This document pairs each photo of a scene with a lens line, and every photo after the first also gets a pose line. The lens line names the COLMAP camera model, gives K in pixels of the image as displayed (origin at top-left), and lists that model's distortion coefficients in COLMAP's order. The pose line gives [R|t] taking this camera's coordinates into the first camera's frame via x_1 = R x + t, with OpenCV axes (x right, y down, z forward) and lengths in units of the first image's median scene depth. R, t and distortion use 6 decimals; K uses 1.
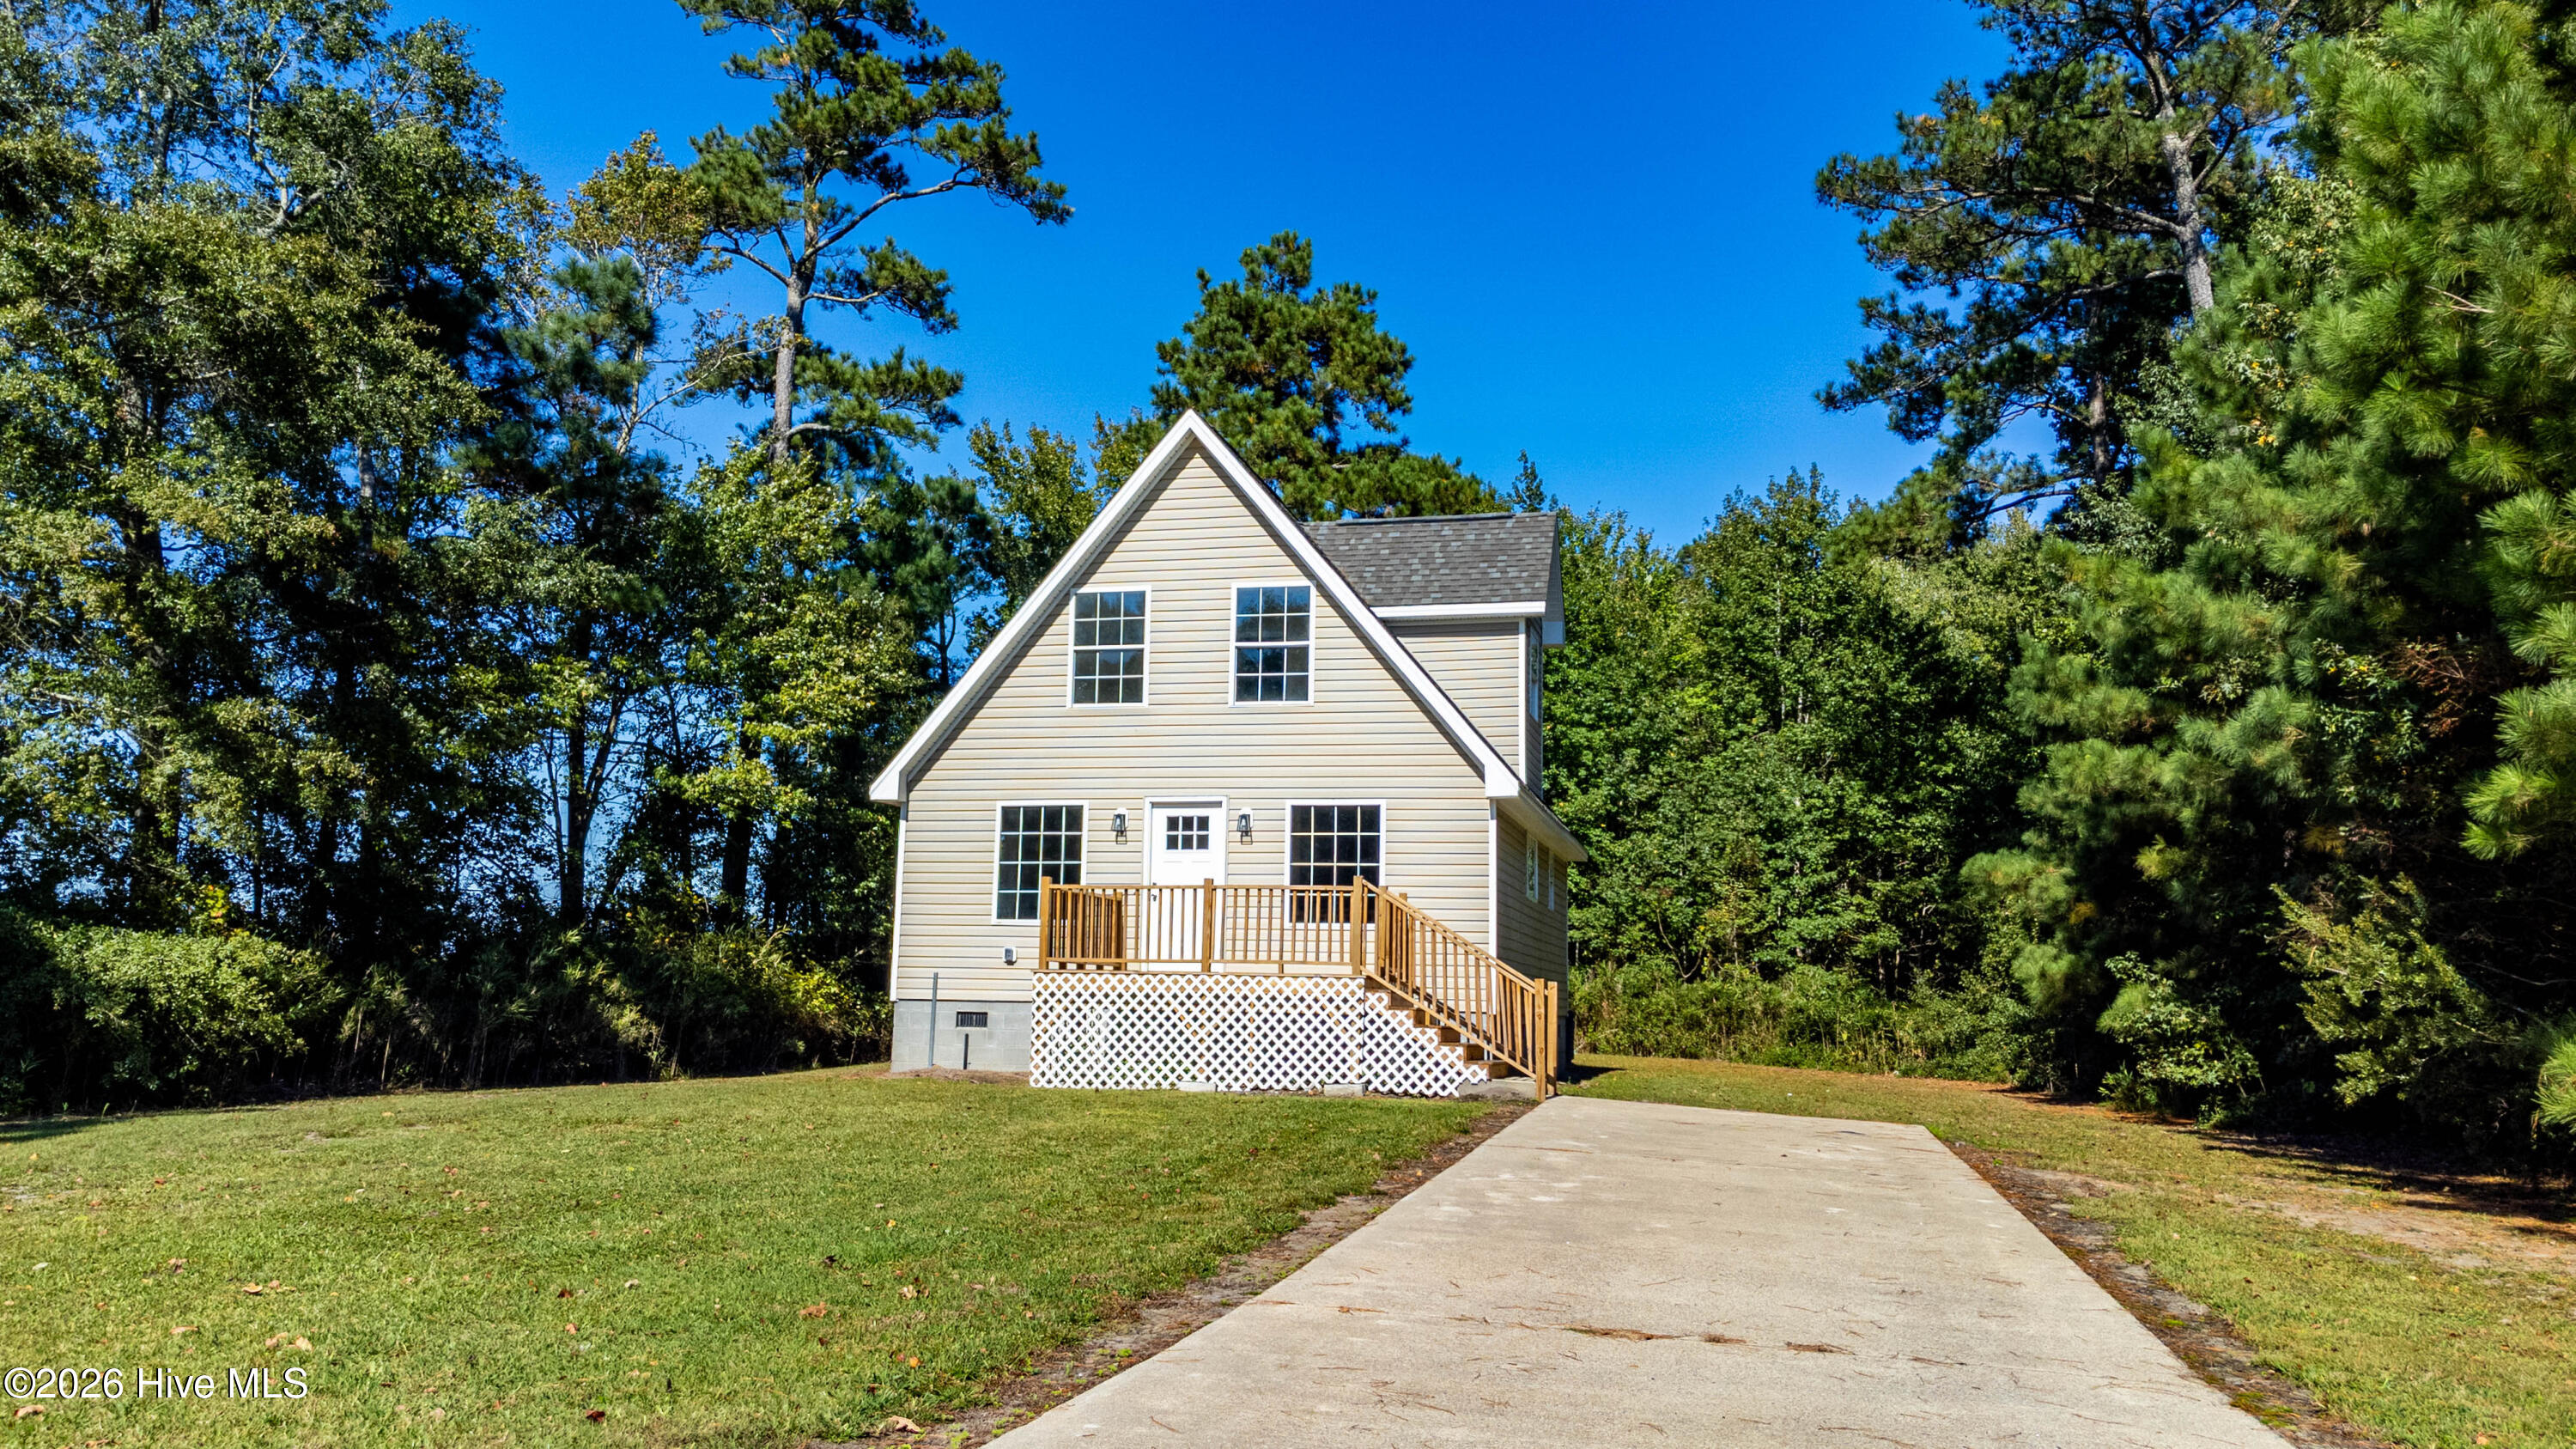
lens RADIAL K [[1942.5, 0, 1250.3], [0, 1942.5, 716.2], [0, 0, 1]] dist [0.058639, -0.087849]
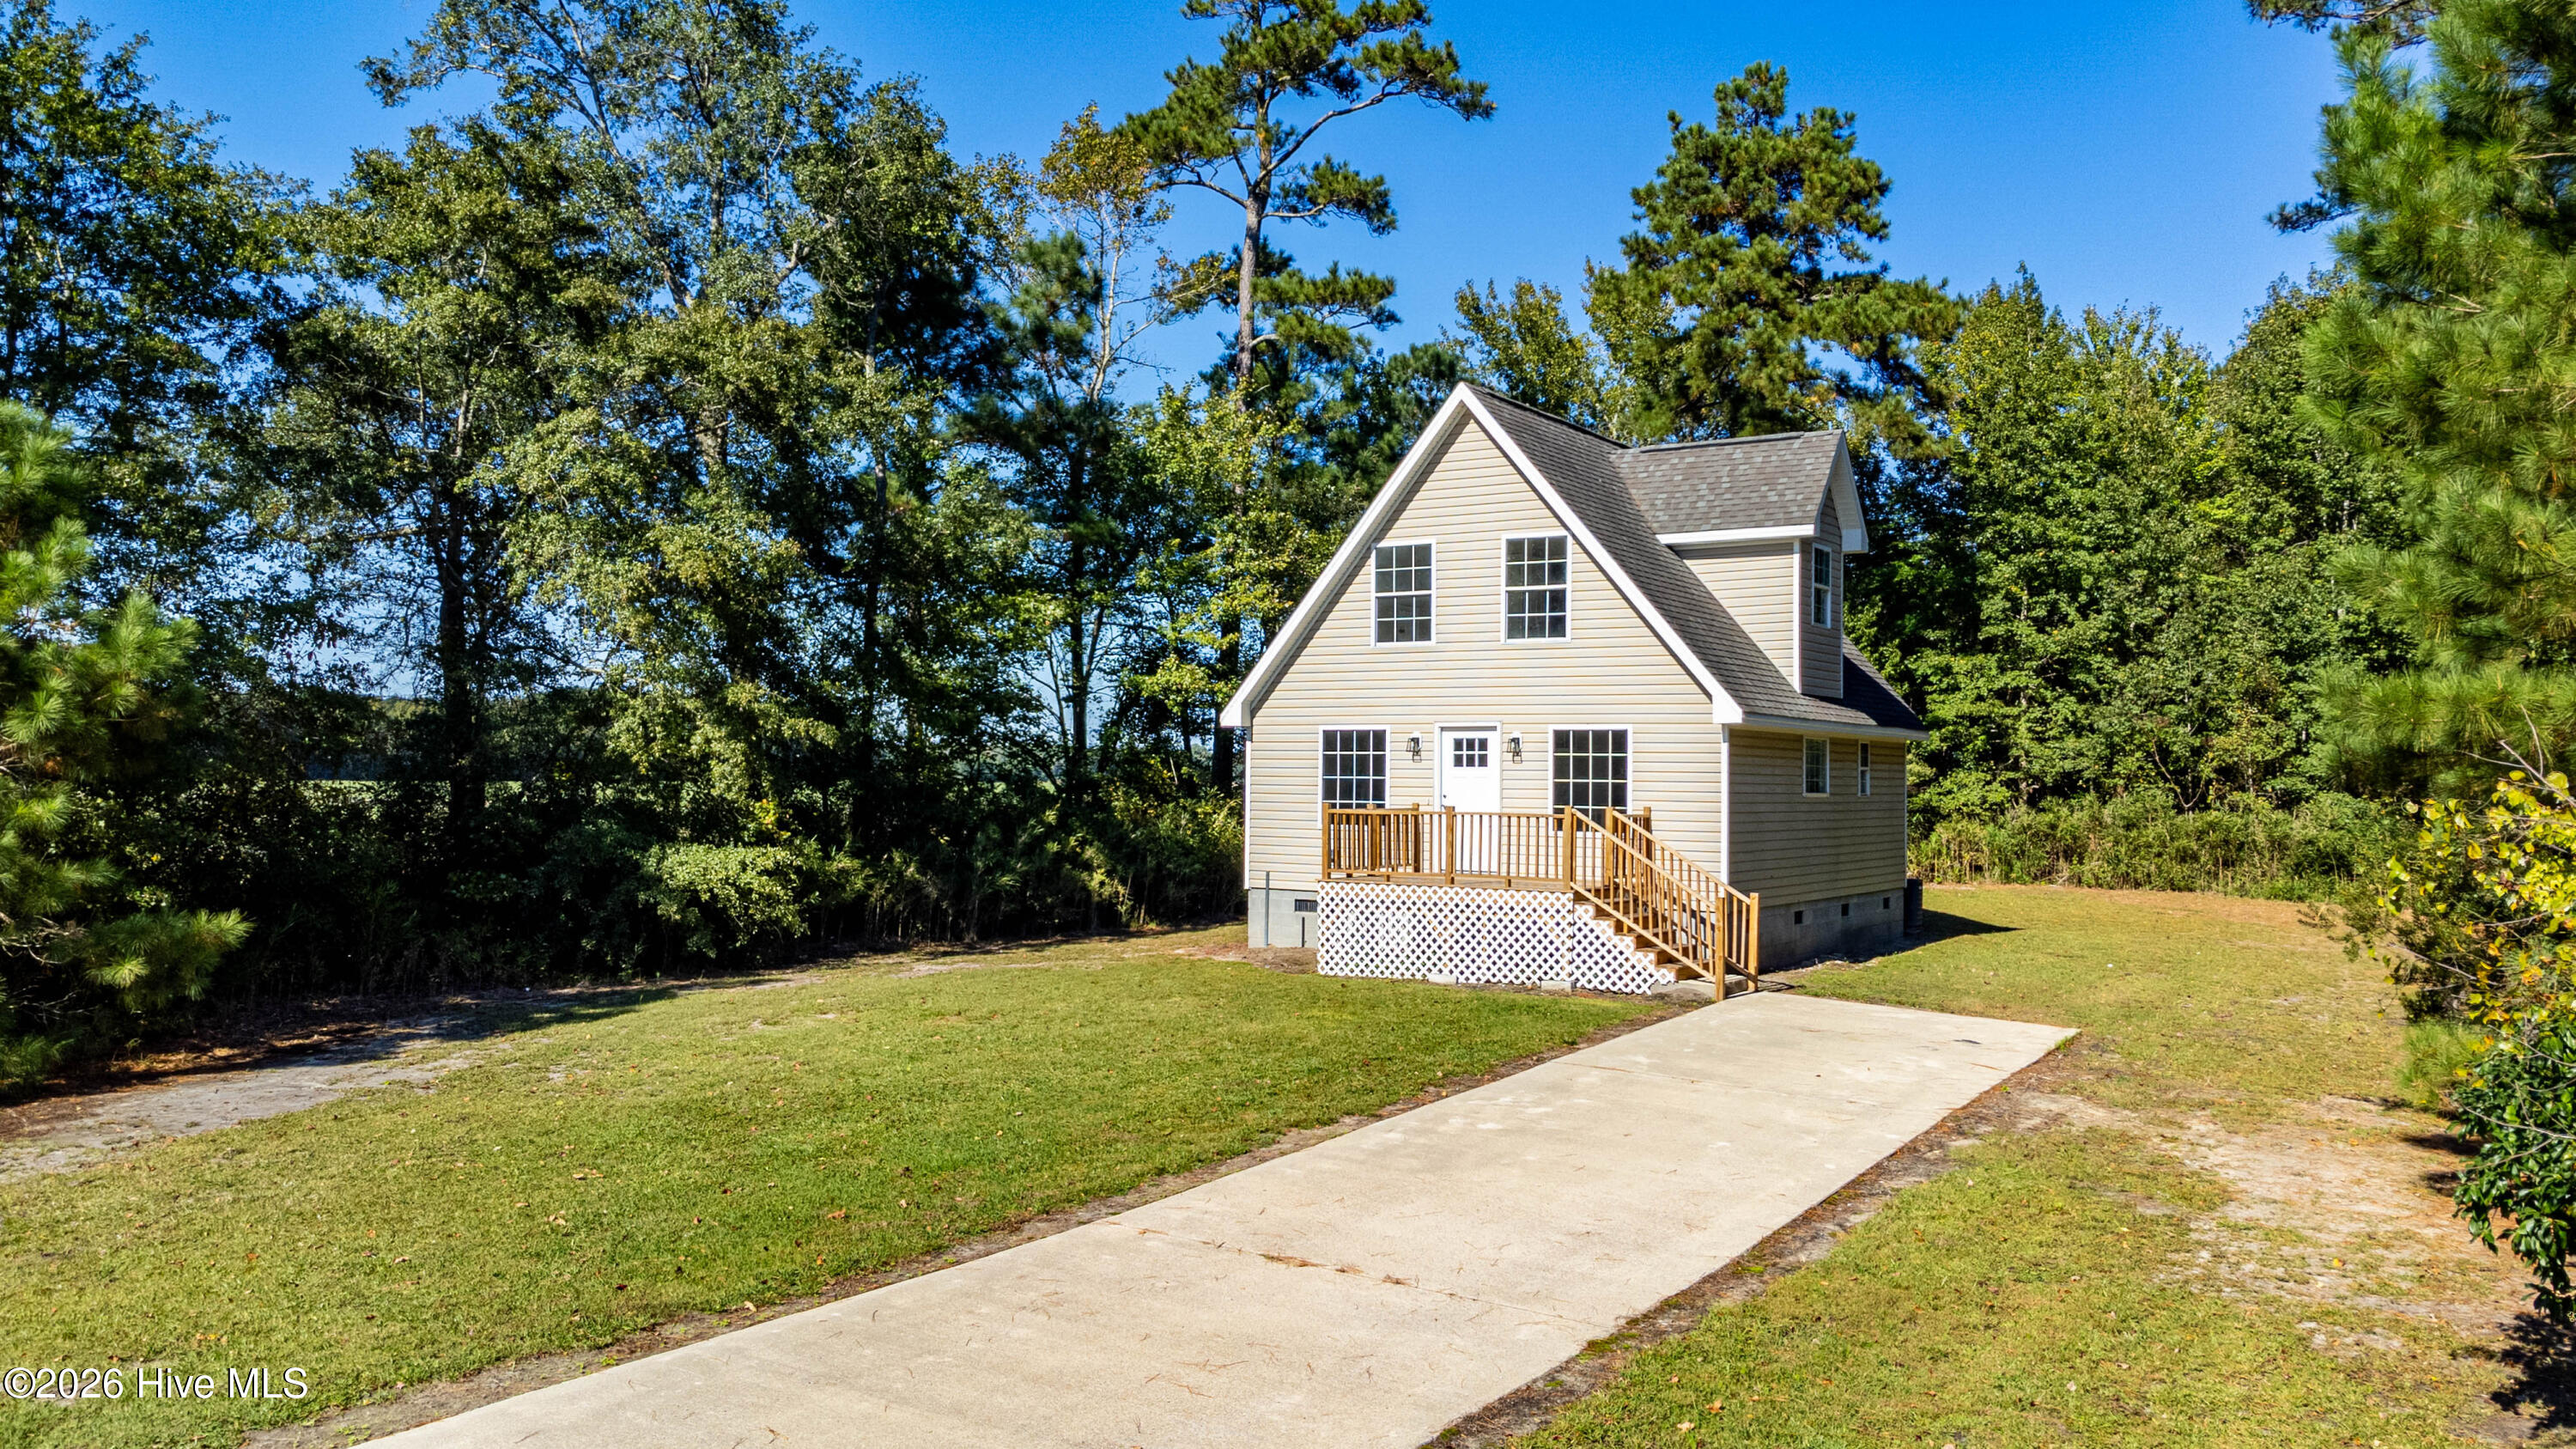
lens RADIAL K [[1930.9, 0, 1253.3], [0, 1930.9, 724.2], [0, 0, 1]] dist [0.031451, -0.010575]
pose [[0.947666, -0.020653, -0.318594, 0.209232], [0.057487, 0.992634, 0.106648, -0.086200], [0.314044, -0.119382, 0.941873, -0.128520]]
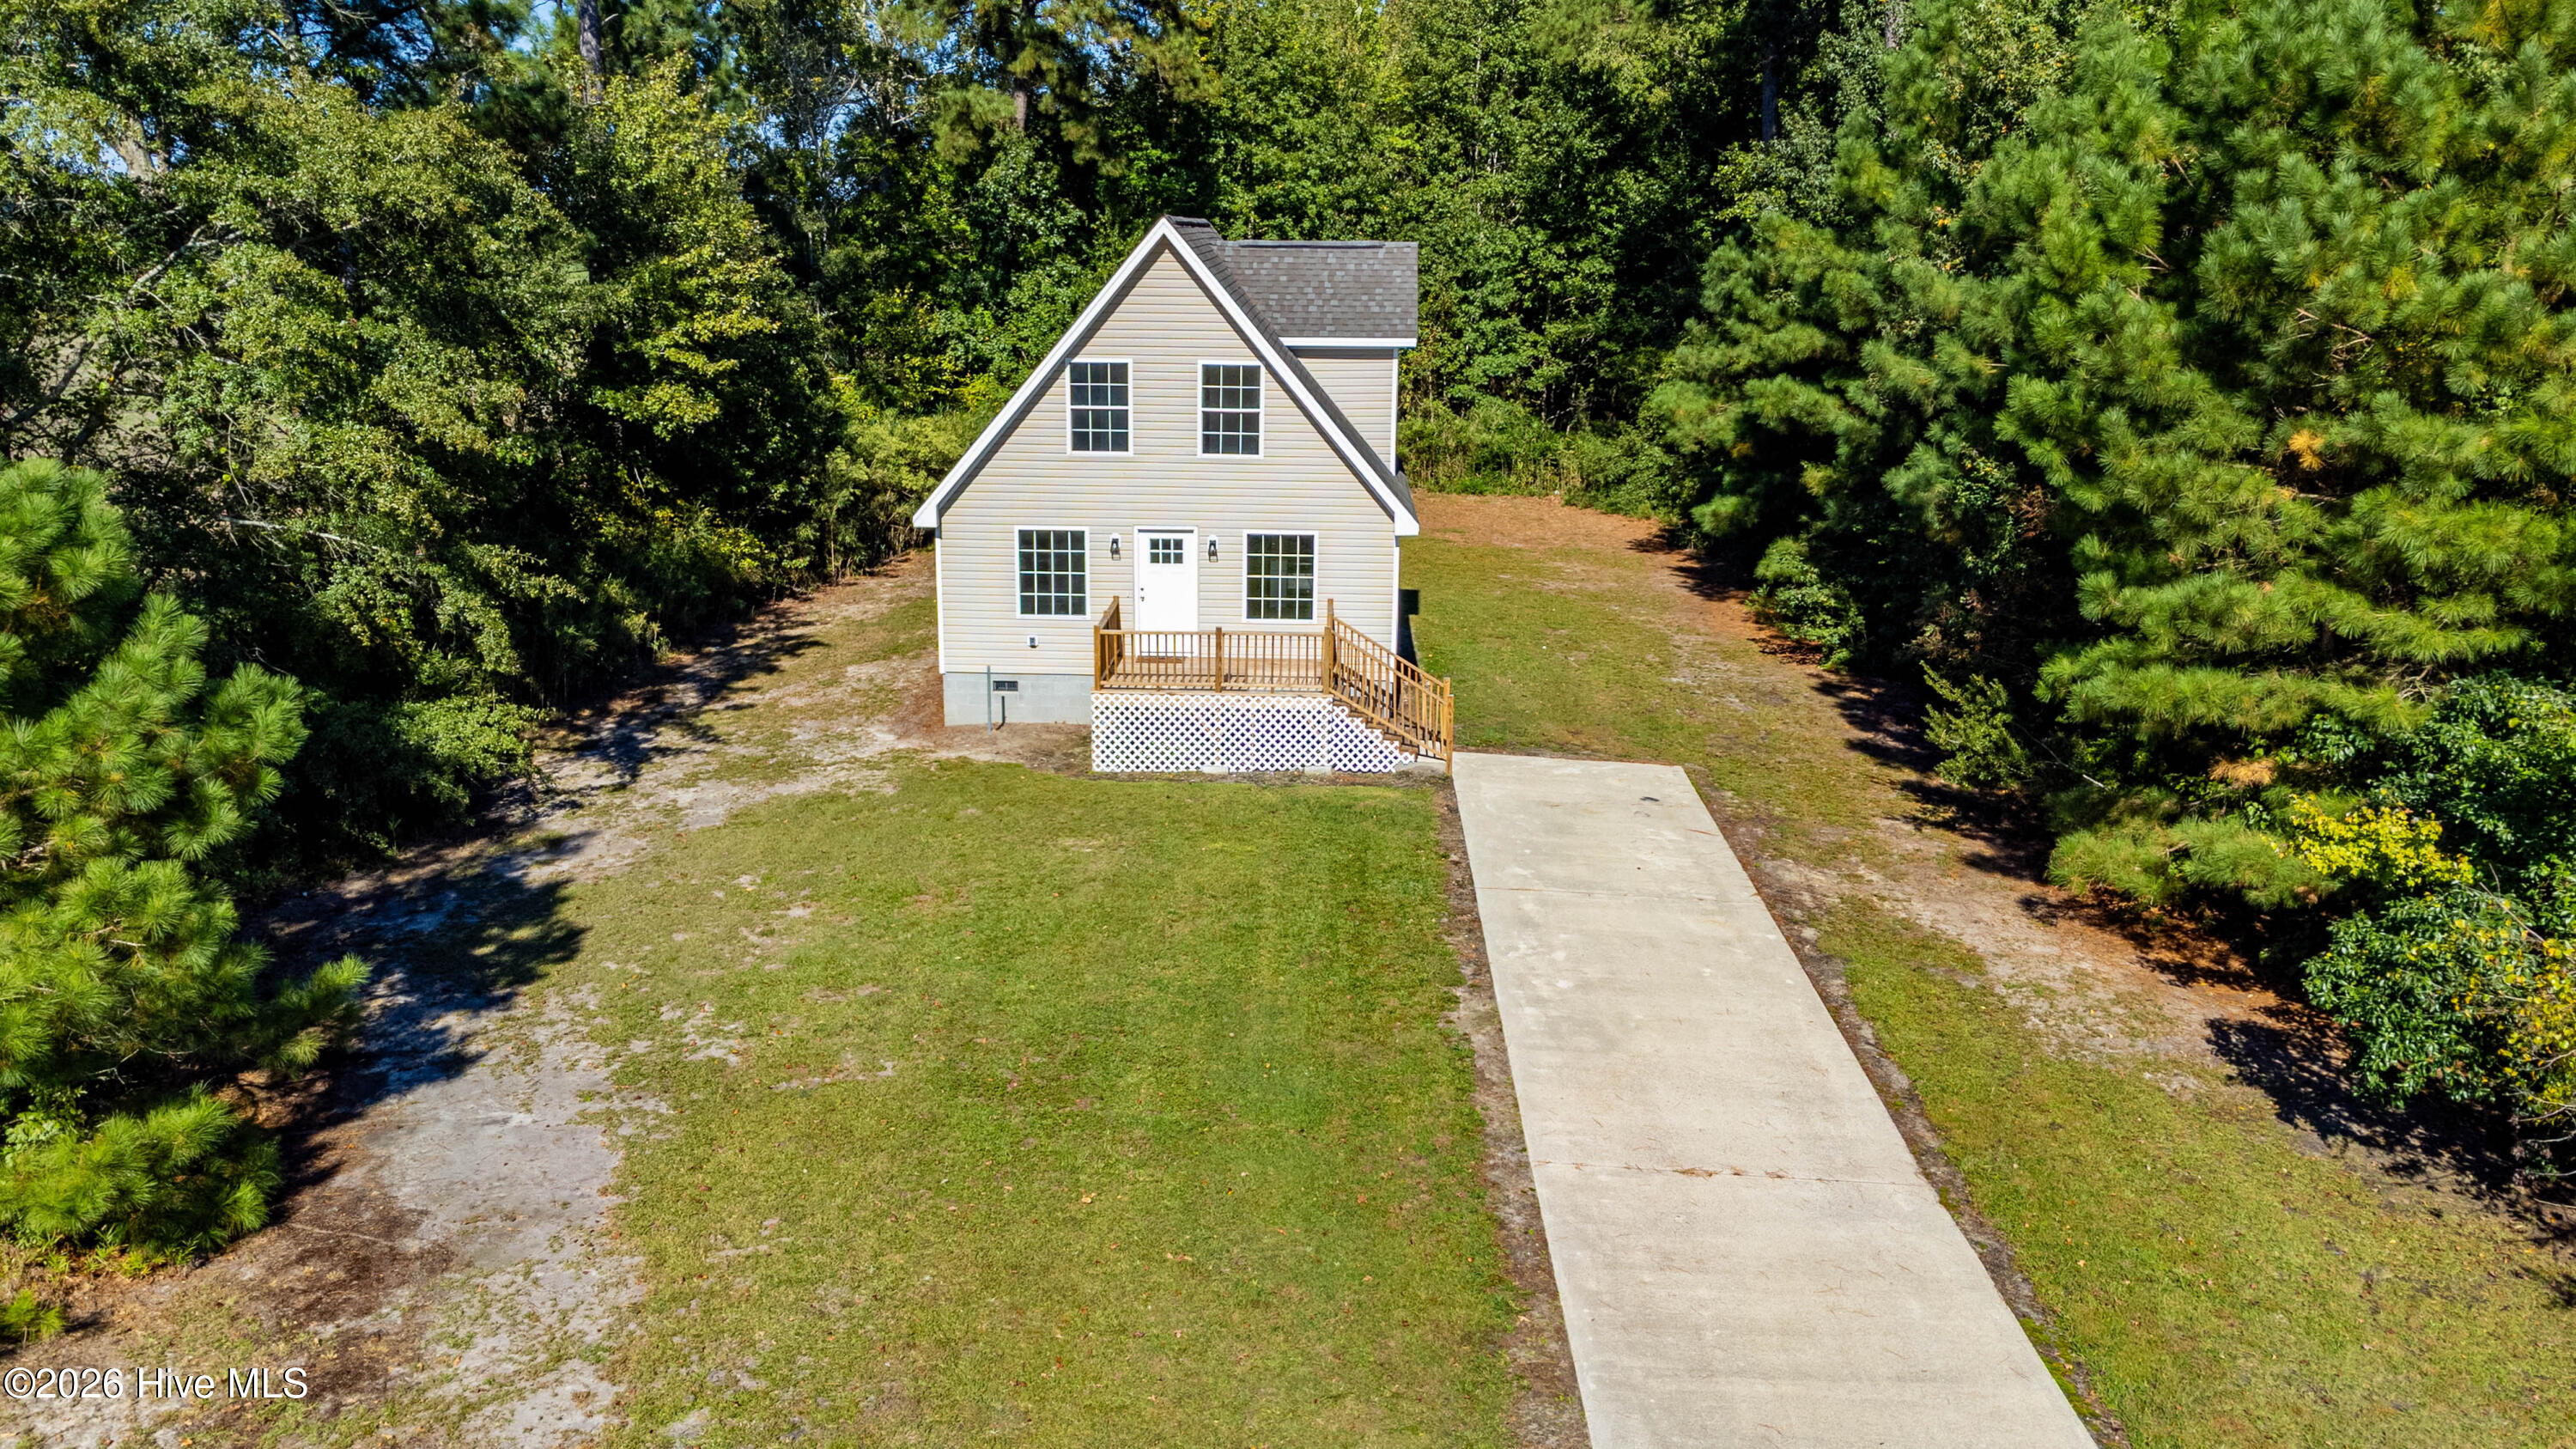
lens RADIAL K [[1938.4, 0, 1240.7], [0, 1938.4, 723.7], [0, 0, 1]] dist [0.099231, -0.276045]
pose [[0.978839, -0.064342, 0.194255, -0.243843], [-0.016908, 0.920606, 0.390126, -0.344709], [-0.203934, -0.385155, 0.900037, -0.251808]]
